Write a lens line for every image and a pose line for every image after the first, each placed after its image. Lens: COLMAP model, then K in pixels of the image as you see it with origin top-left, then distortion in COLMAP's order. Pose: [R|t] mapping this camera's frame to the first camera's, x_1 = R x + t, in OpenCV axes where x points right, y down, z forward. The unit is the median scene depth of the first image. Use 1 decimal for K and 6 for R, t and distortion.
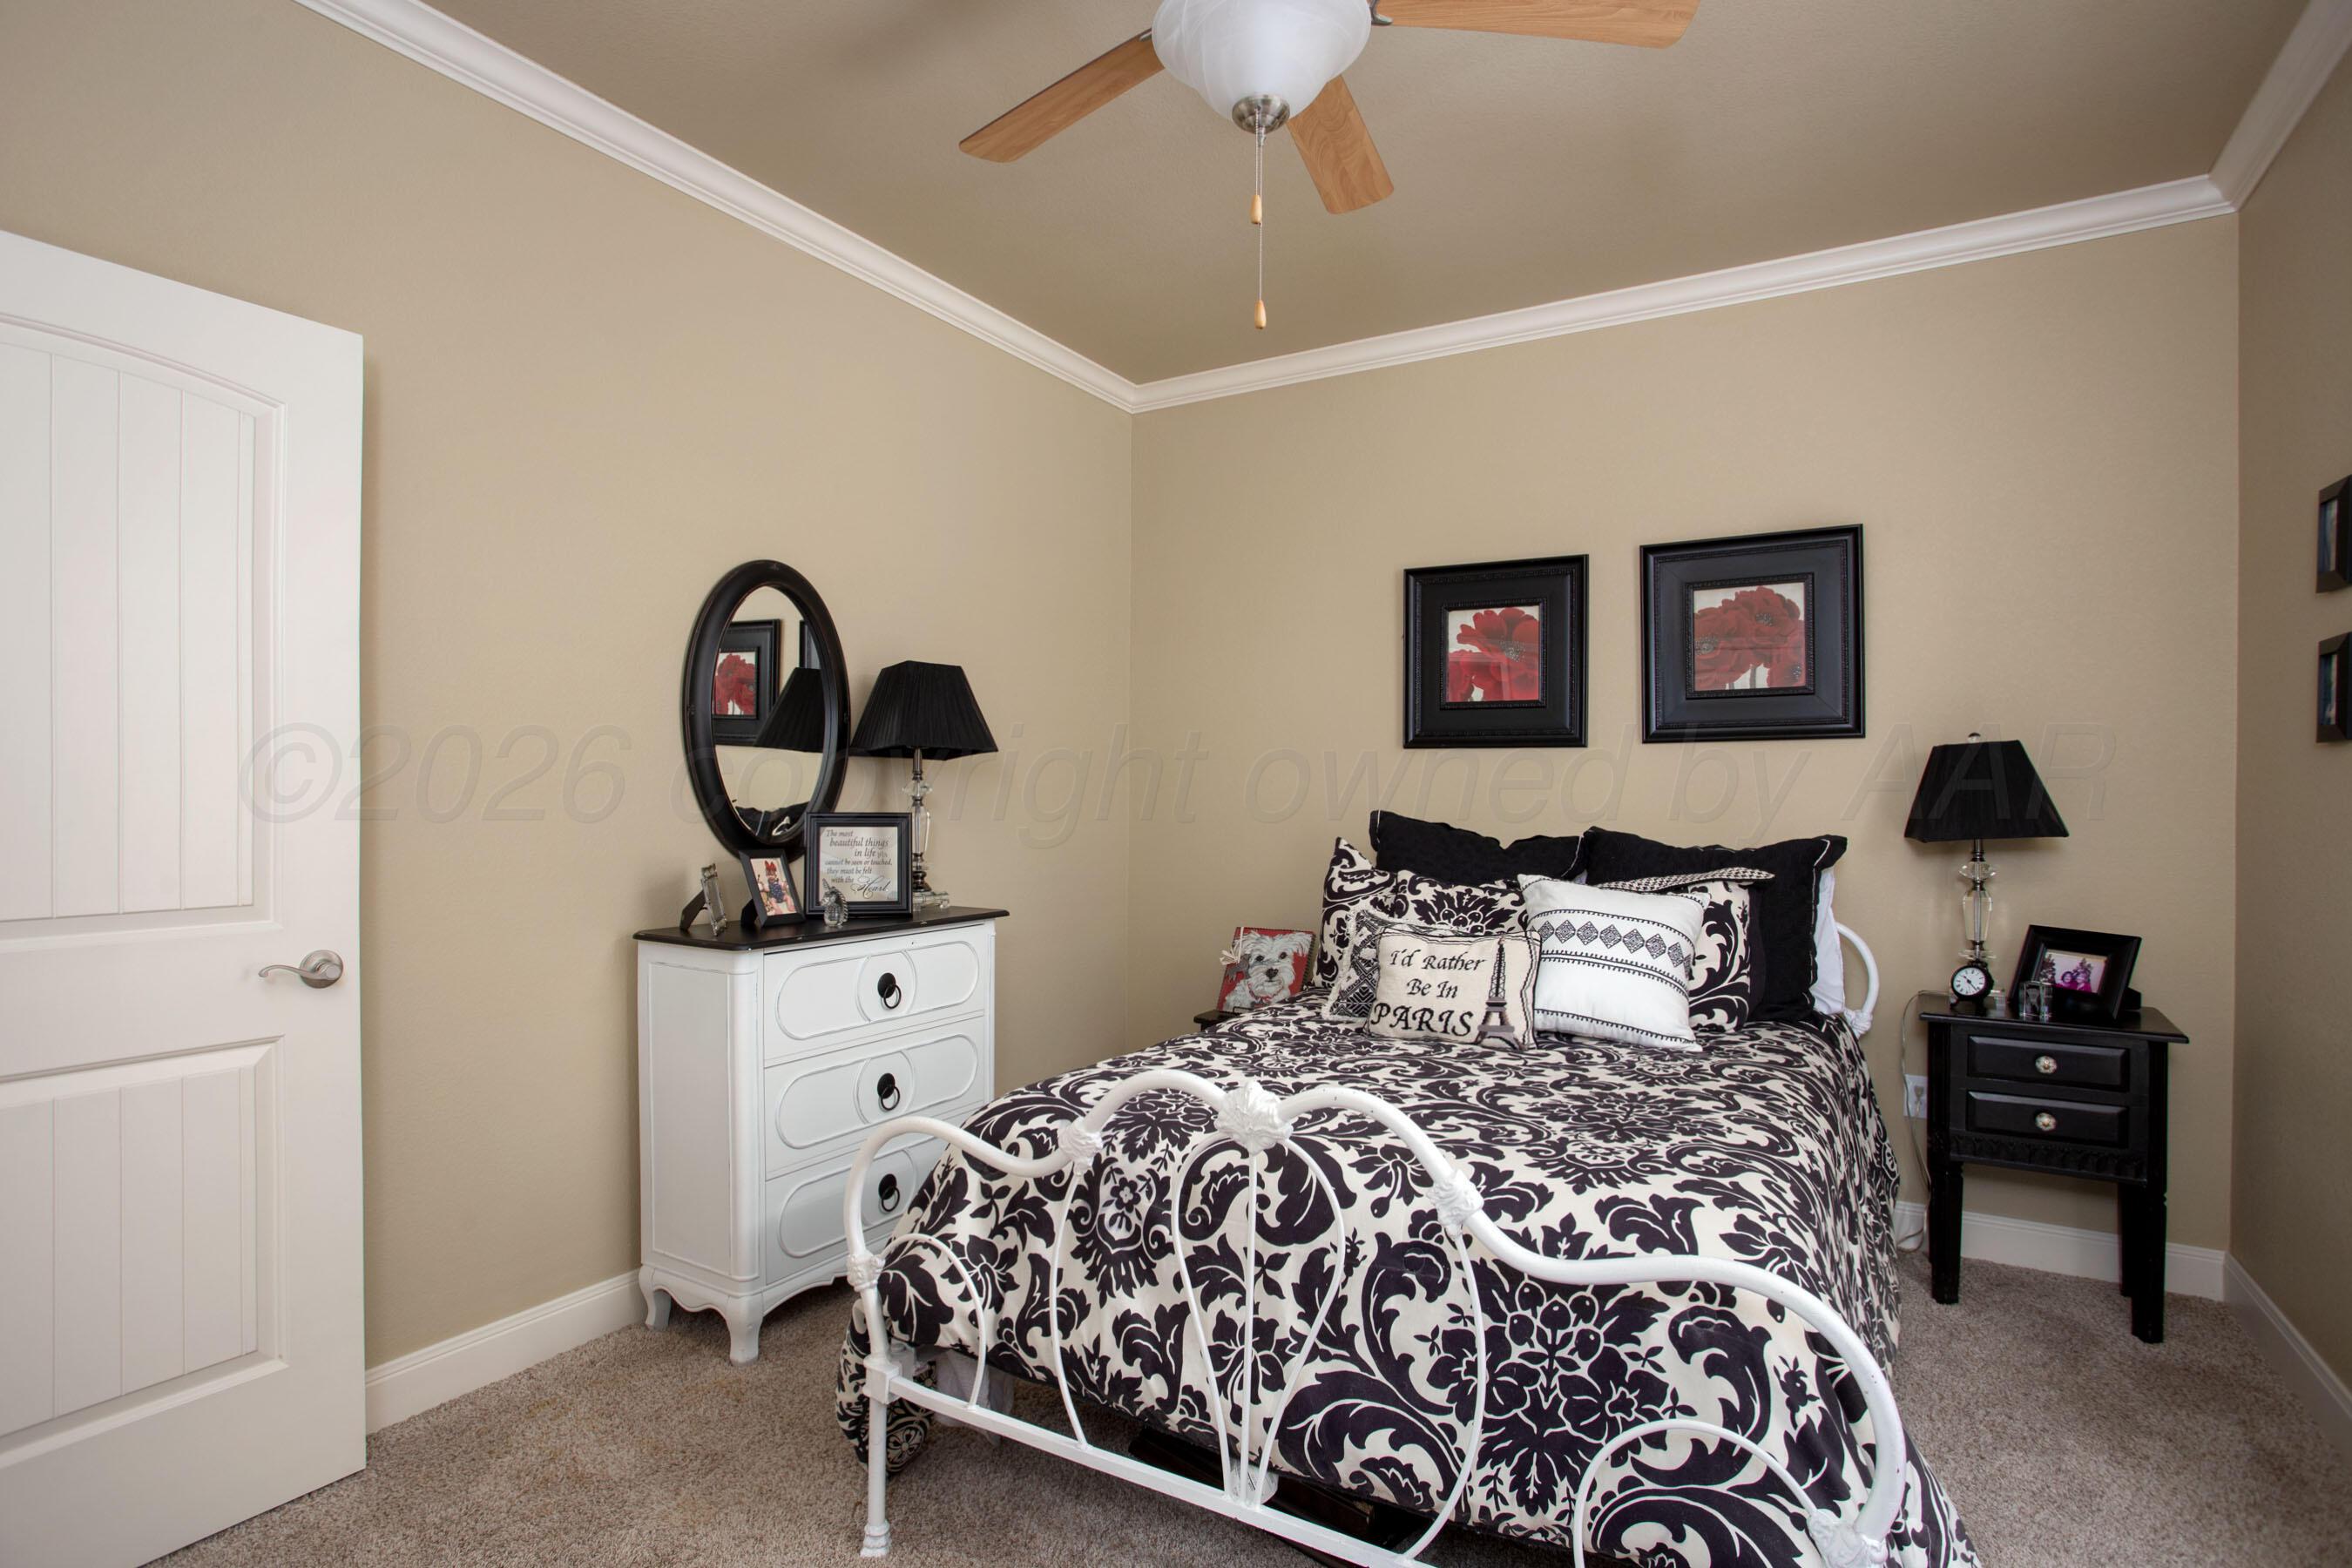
lens RADIAL K [[1150.2, 0, 1172.6], [0, 1150.2, 798.3], [0, 0, 1]] dist [-0.097209, 0.057095]
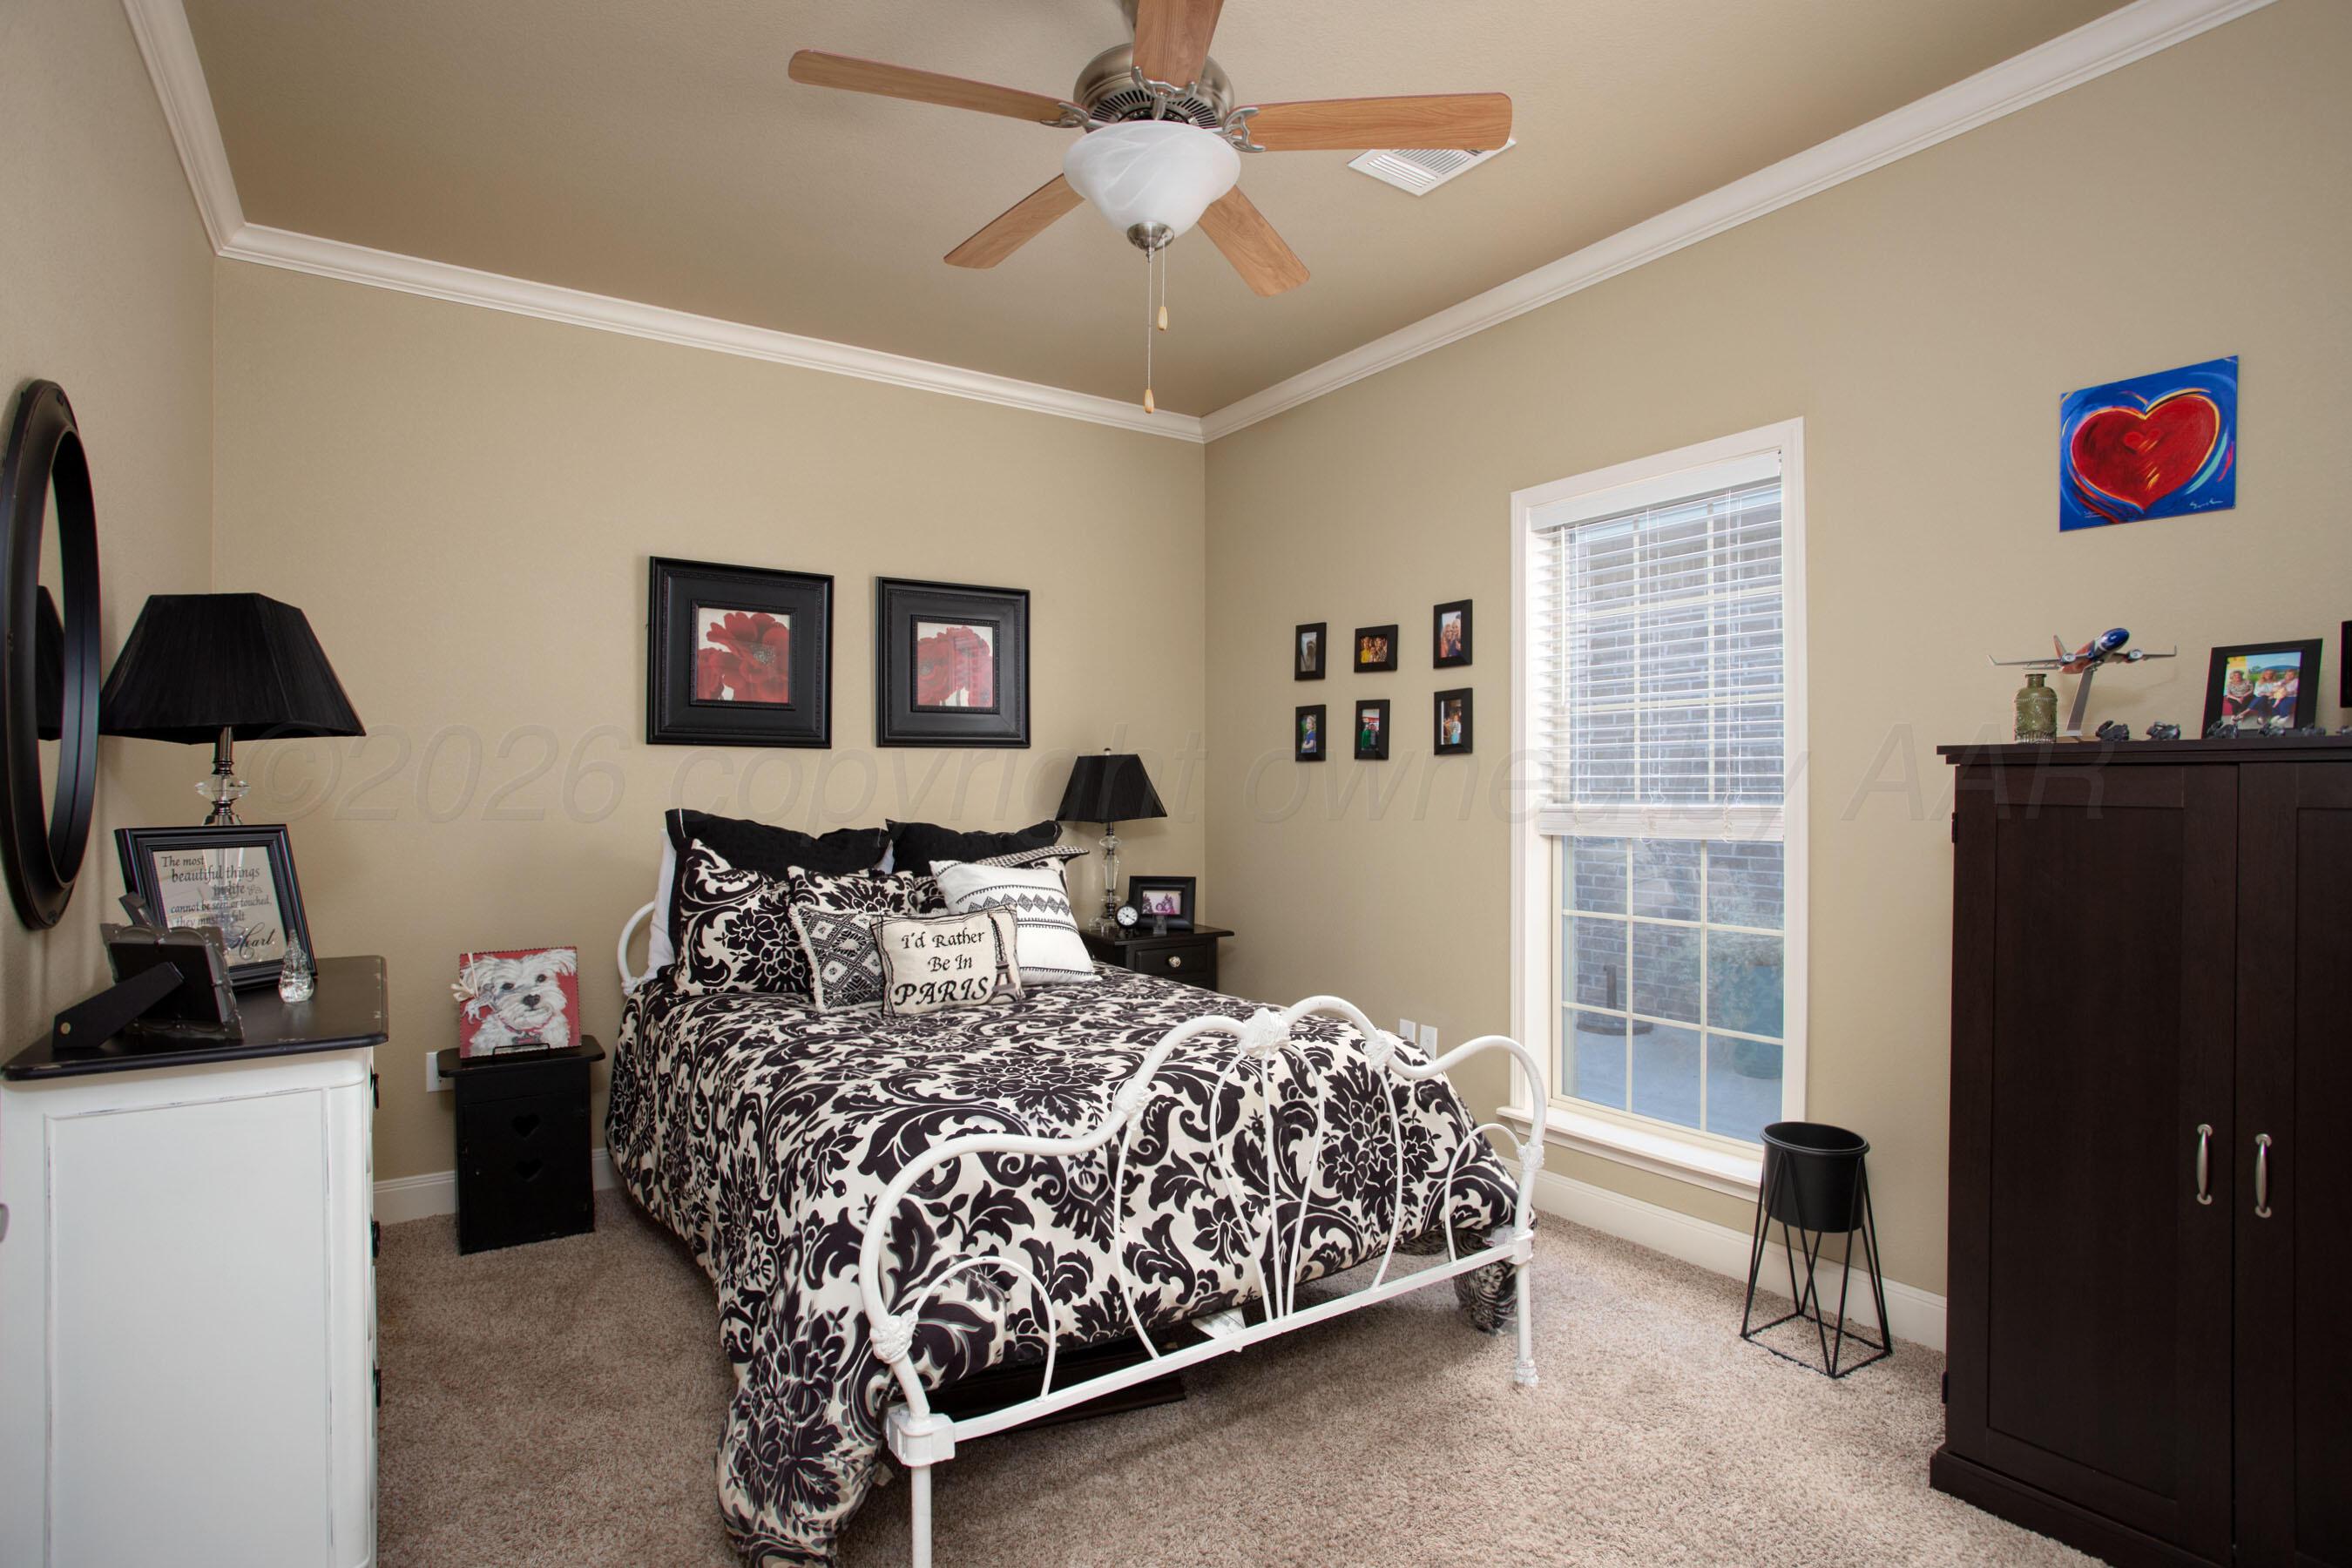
lens RADIAL K [[1156.2, 0, 1176.0], [0, 1156.2, 784.0], [0, 0, 1]] dist [-0.076444, 0.000167]
pose [[0.424829, 0.000820, 0.905273, -0.704088], [0.005096, 0.999982, -0.003297, -0.007060], [-0.905259, 0.006014, 0.424817, 0.301034]]
